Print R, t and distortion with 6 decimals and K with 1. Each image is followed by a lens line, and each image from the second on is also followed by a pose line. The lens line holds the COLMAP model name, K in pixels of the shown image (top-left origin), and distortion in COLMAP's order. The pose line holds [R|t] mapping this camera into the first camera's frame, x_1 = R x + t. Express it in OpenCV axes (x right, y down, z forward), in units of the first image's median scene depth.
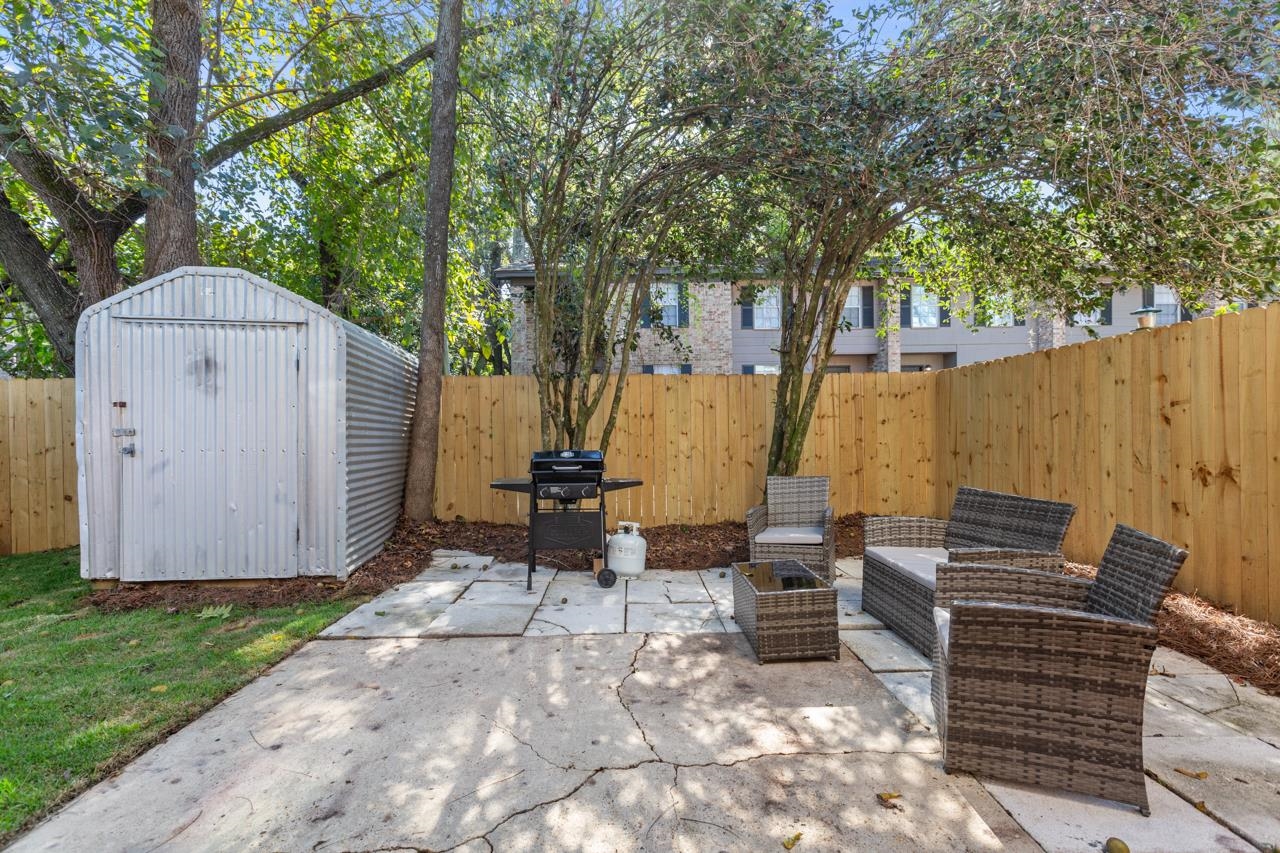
lens RADIAL K [[574.2, 0, 637.1], [0, 574.2, 430.9], [0, 0, 1]] dist [-0.000111, -0.000096]
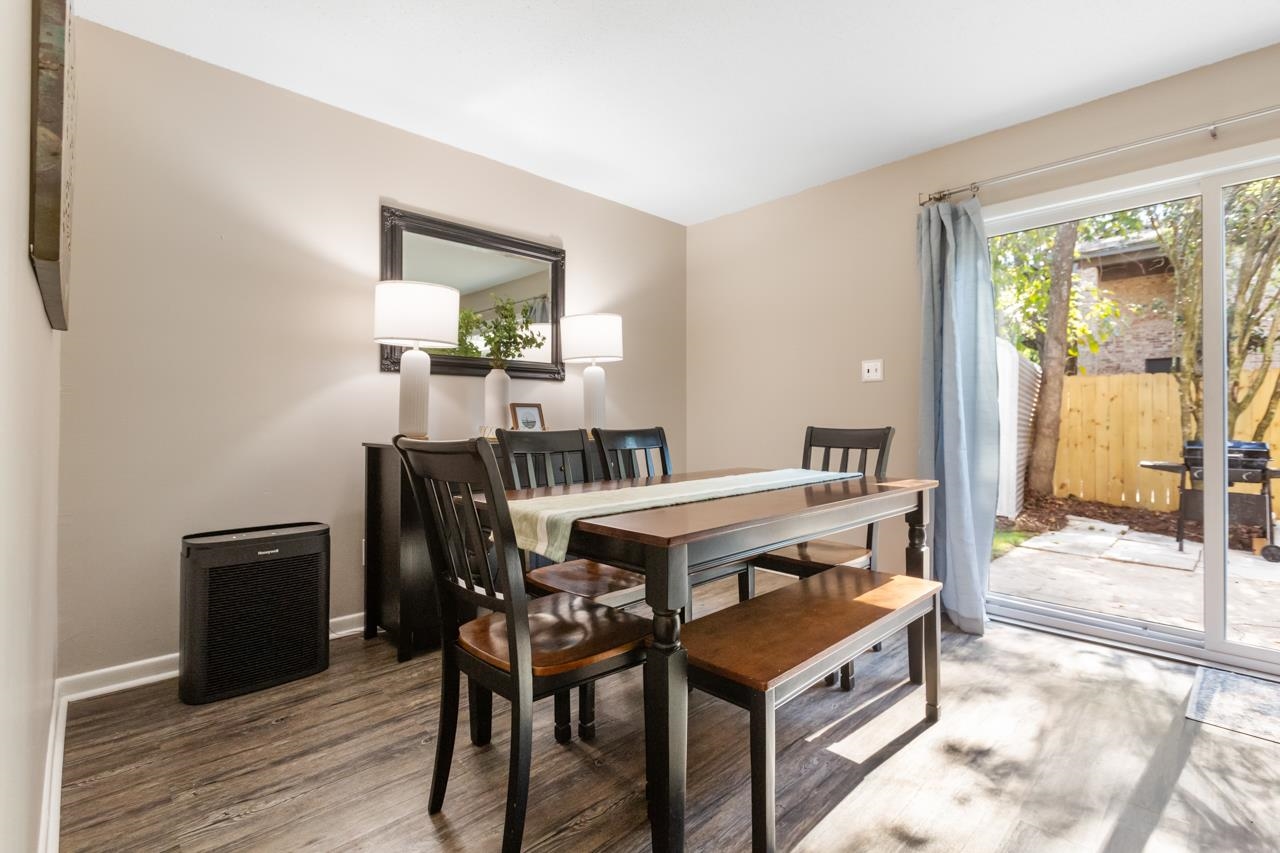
lens RADIAL K [[584.9, 0, 640.1], [0, 584.9, 422.5], [0, 0, 1]] dist [0.000521, -0.000102]
pose [[0.689622, 0.021549, -0.723849, -0.064688], [-0.019029, 0.999751, 0.011634, 0.003533], [0.723920, 0.005751, 0.689860, -0.565102]]
